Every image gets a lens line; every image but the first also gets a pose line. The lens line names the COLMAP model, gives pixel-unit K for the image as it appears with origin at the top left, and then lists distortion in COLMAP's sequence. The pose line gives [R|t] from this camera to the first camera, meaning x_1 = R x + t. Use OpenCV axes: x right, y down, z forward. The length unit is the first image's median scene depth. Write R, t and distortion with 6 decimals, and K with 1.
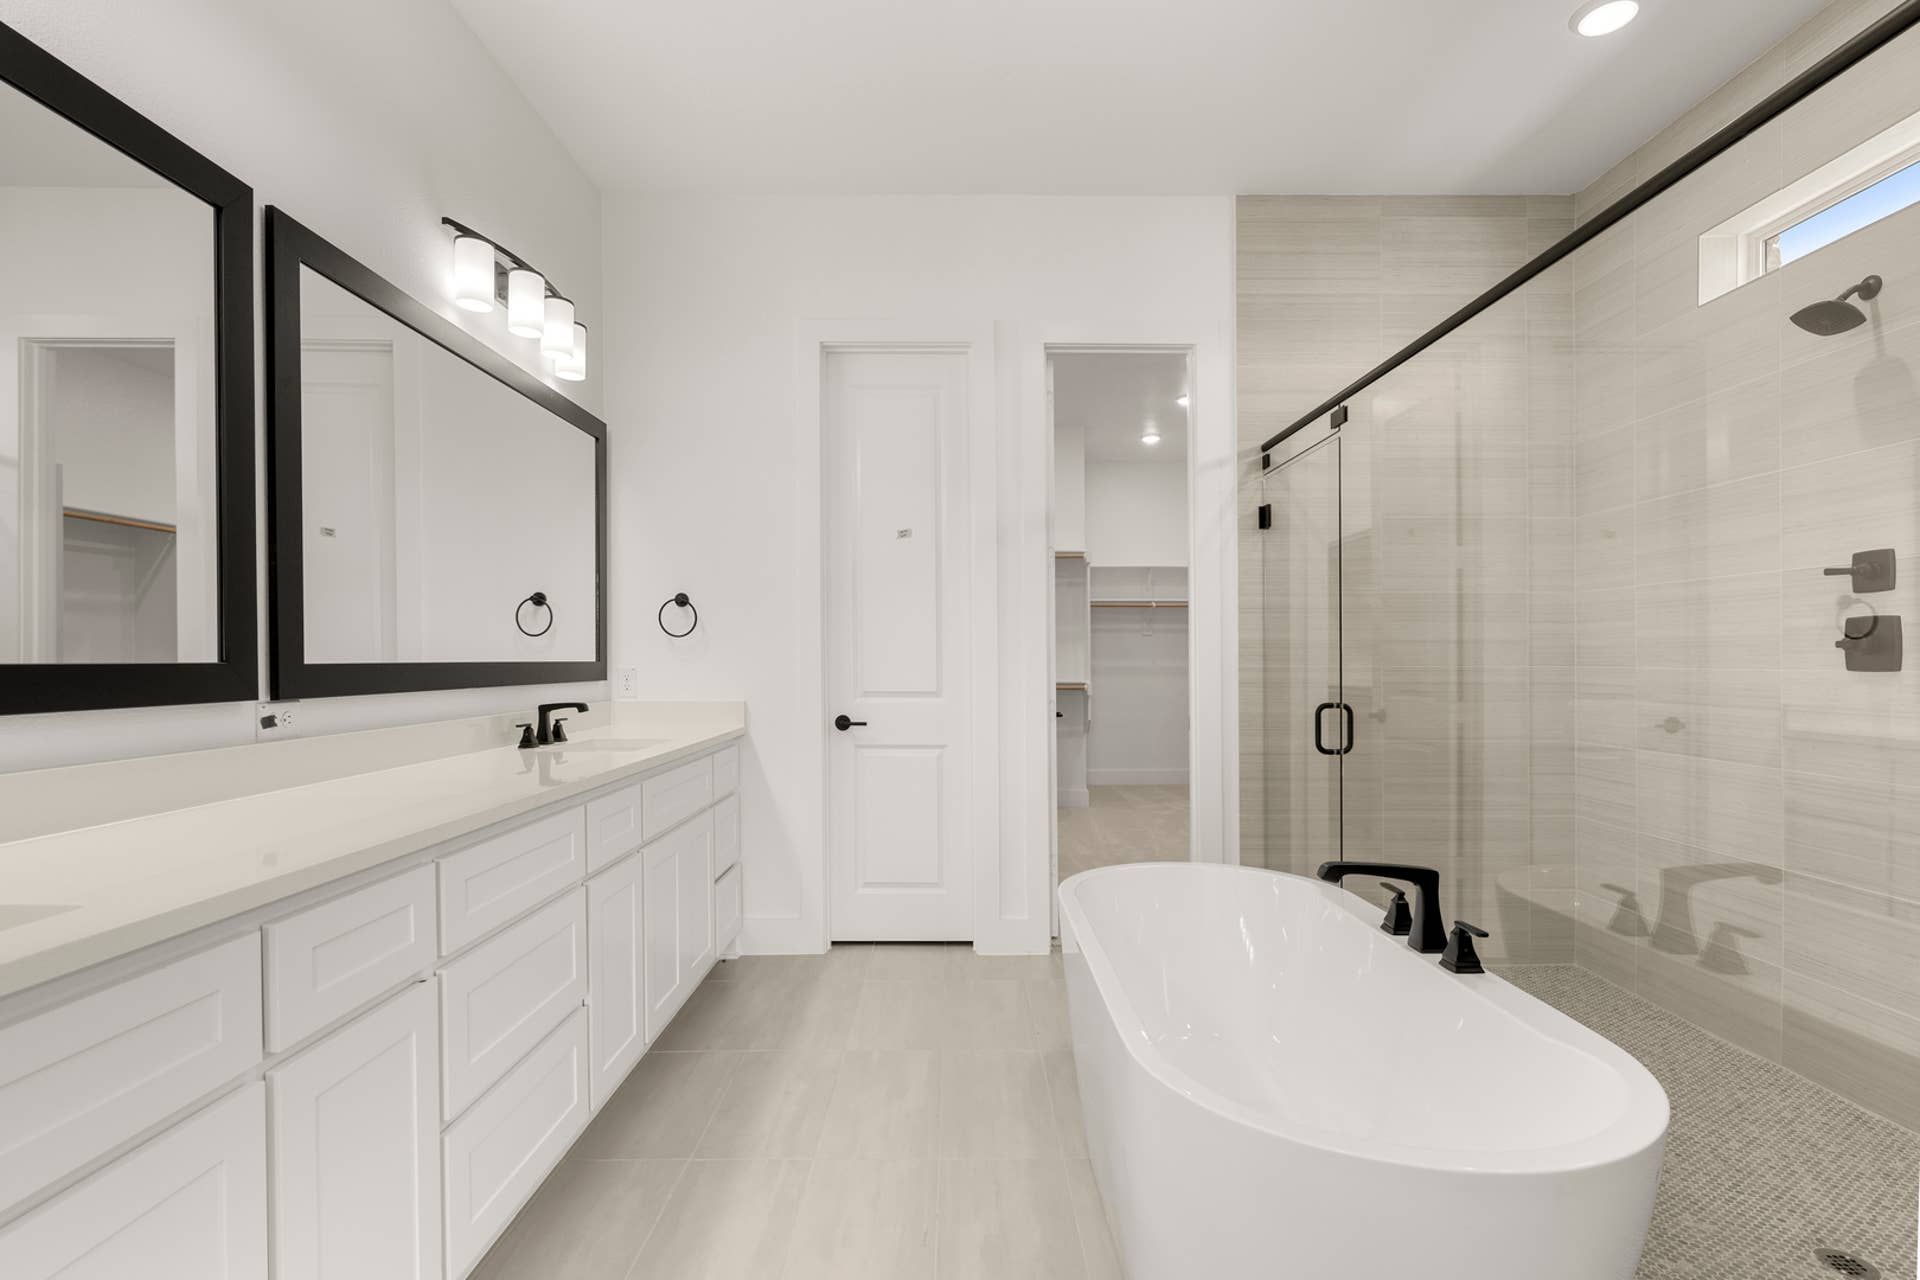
lens RADIAL K [[898.6, 0, 933.0], [0, 898.6, 668.8], [0, 0, 1]] dist [0.016698, -0.014629]
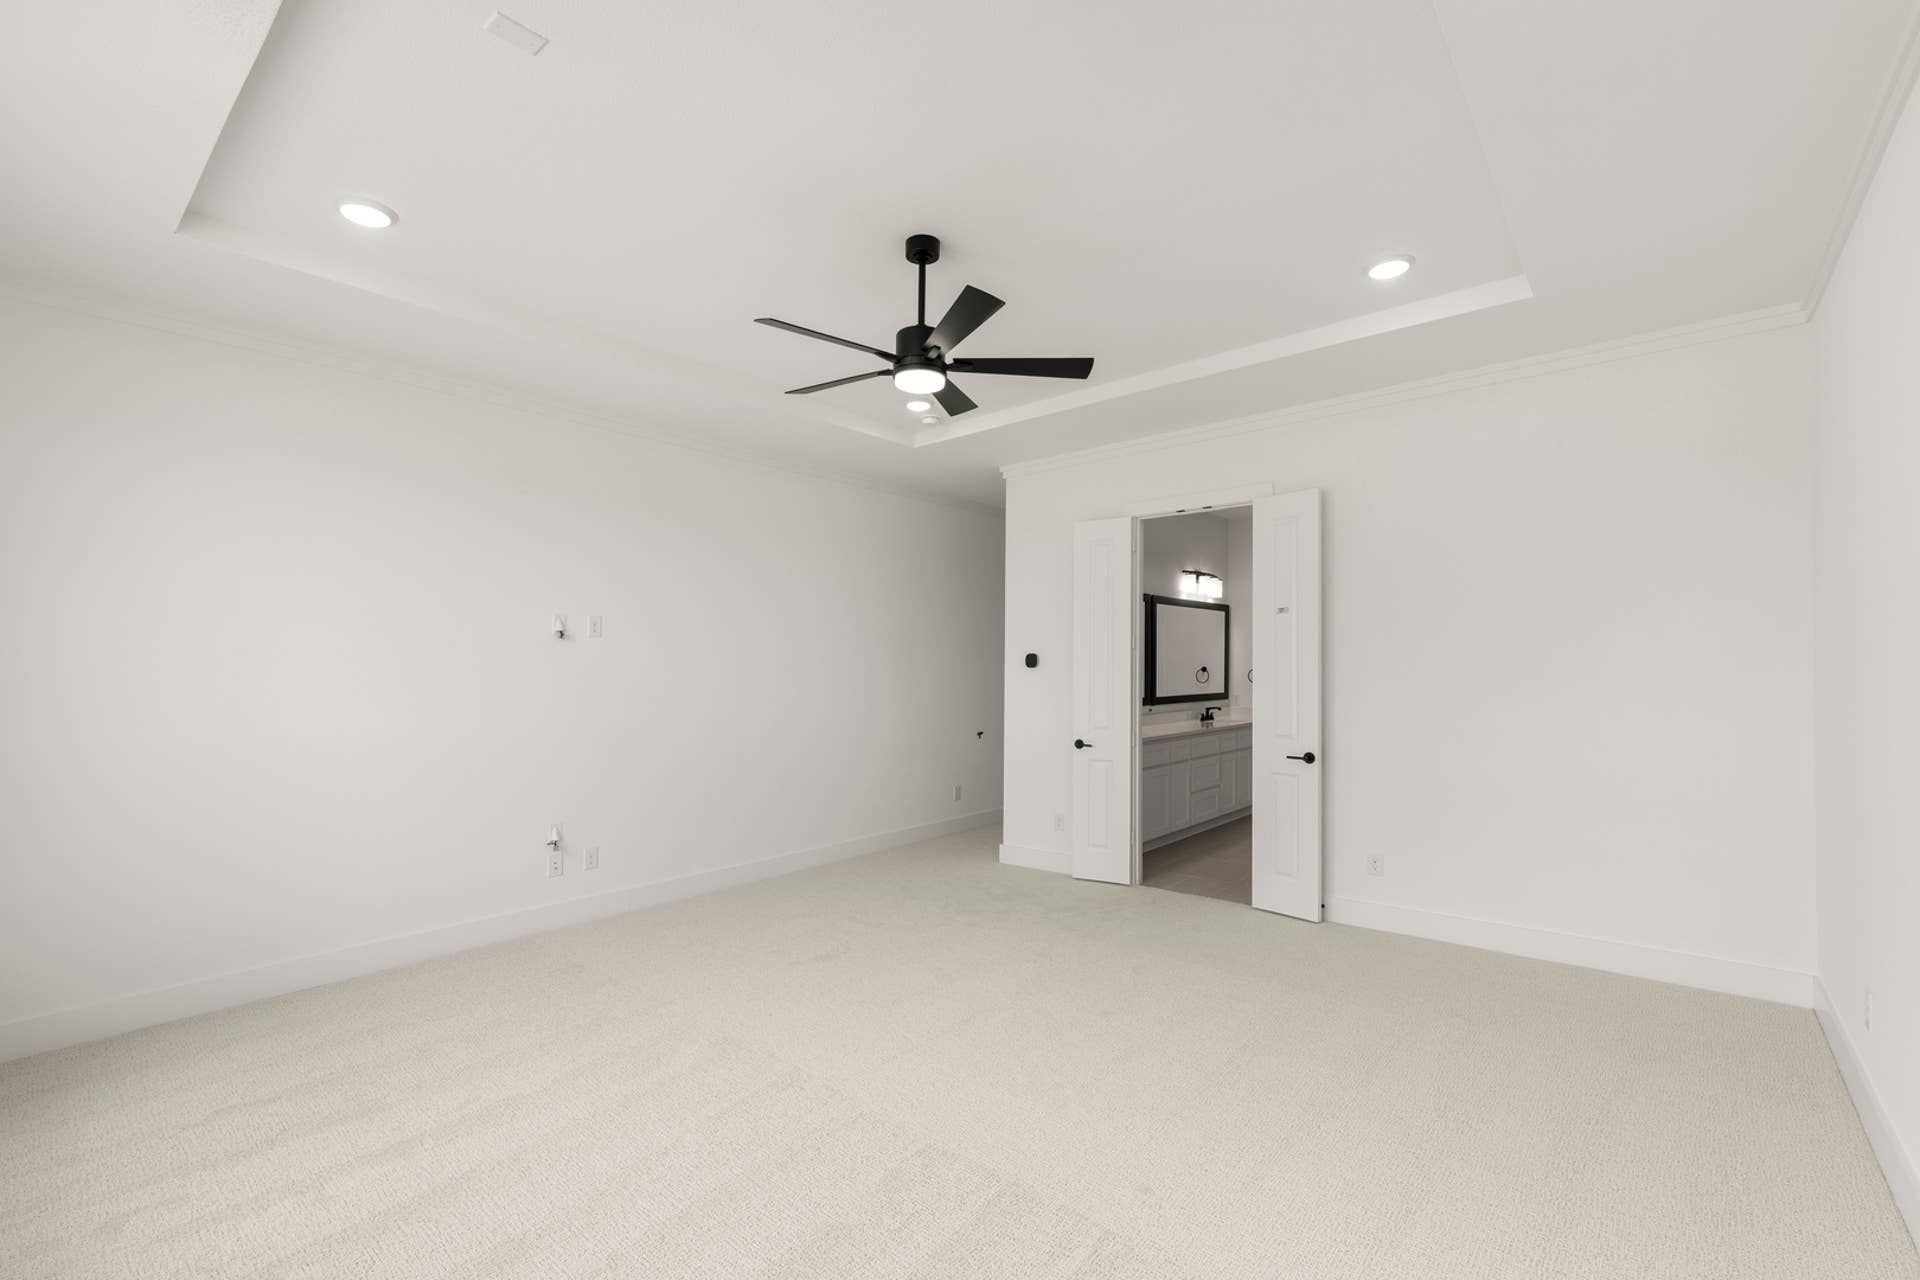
lens RADIAL K [[801.4, 0, 951.3], [0, 801.4, 666.9], [0, 0, 1]] dist [0.002133, 0.000237]
pose [[0.770923, 0.003866, -0.636917, 0.645759], [-0.008264, 0.999958, -0.003934, -0.082241], [0.636875, 0.008297, 0.770922, -1.690985]]
